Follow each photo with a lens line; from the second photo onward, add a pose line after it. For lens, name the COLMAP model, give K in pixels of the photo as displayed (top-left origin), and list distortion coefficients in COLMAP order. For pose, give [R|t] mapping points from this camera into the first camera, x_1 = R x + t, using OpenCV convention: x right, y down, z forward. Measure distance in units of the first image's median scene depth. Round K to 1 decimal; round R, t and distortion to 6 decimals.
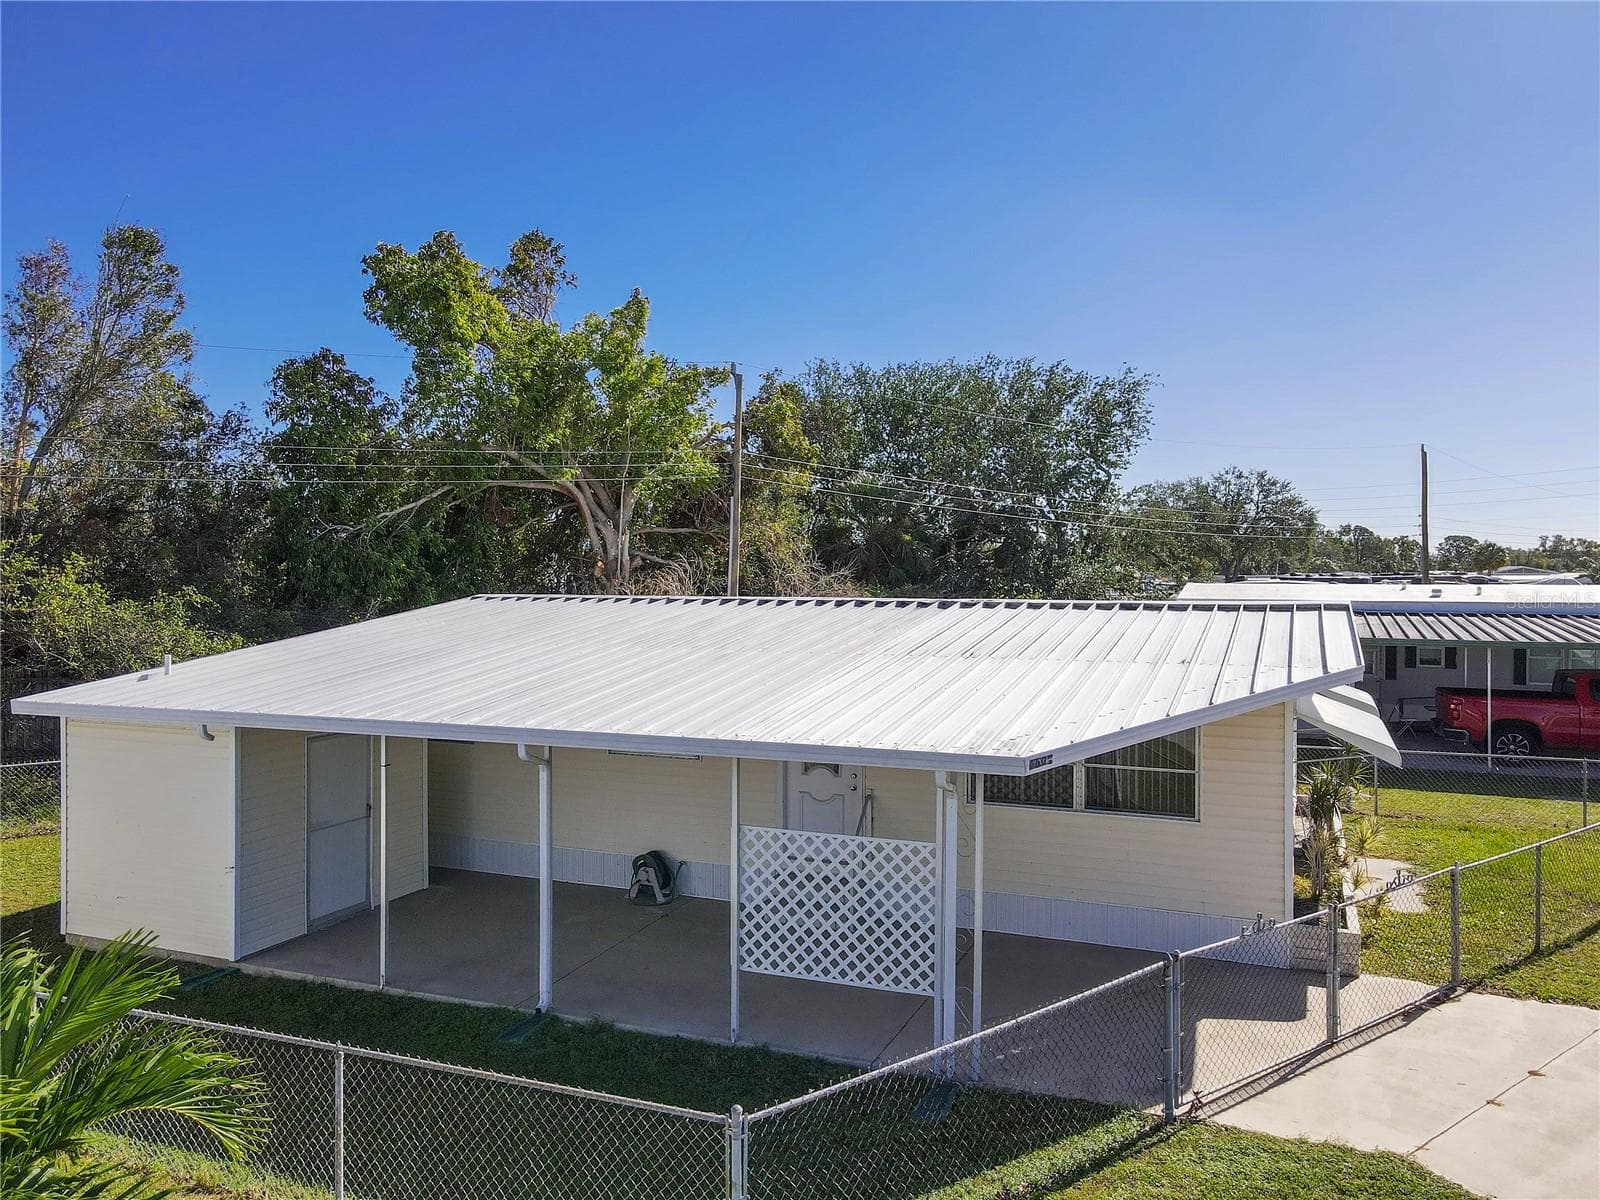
lens RADIAL K [[1234.1, 0, 793.3], [0, 1234.1, 572.3], [0, 0, 1]] dist [0.004790, 0.006573]
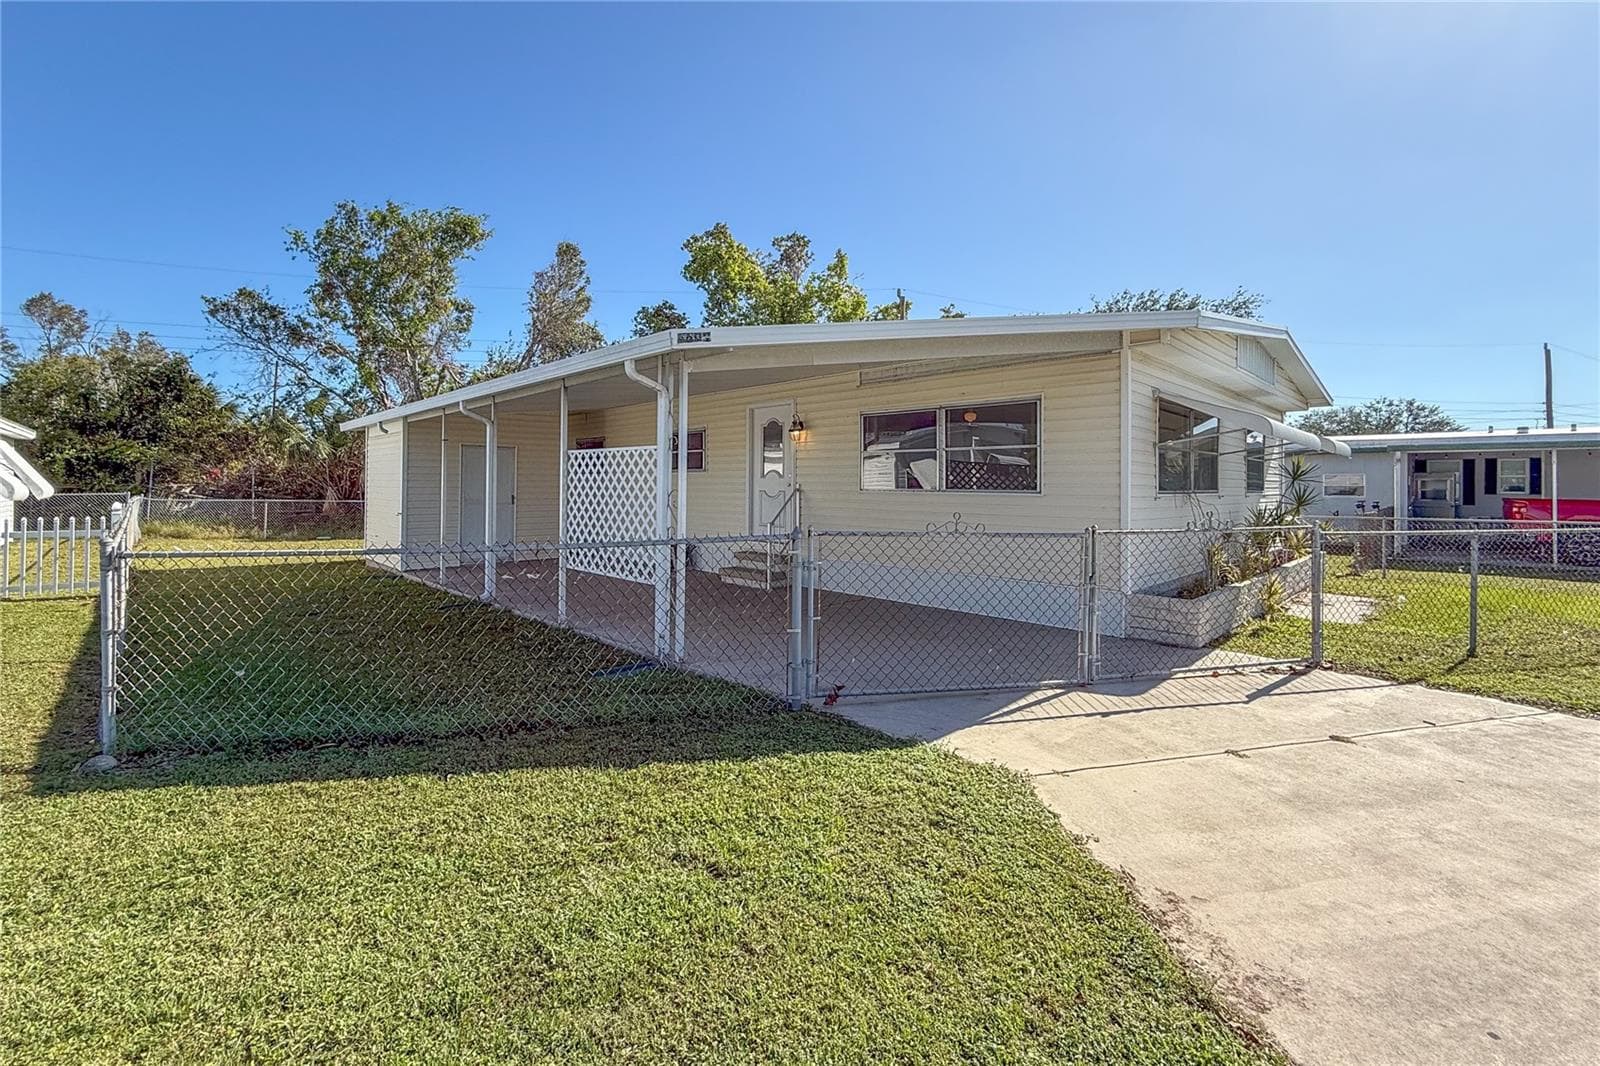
lens RADIAL K [[667.6, 0, 772.8], [0, 667.6, 493.6], [0, 0, 1]] dist [0.000720, 0.000217]
pose [[0.915479, 0.005794, -0.402323, 0.157709], [-0.001636, 0.999942, 0.010677, 0.088060], [0.402362, -0.009116, 0.915435, 0.168814]]
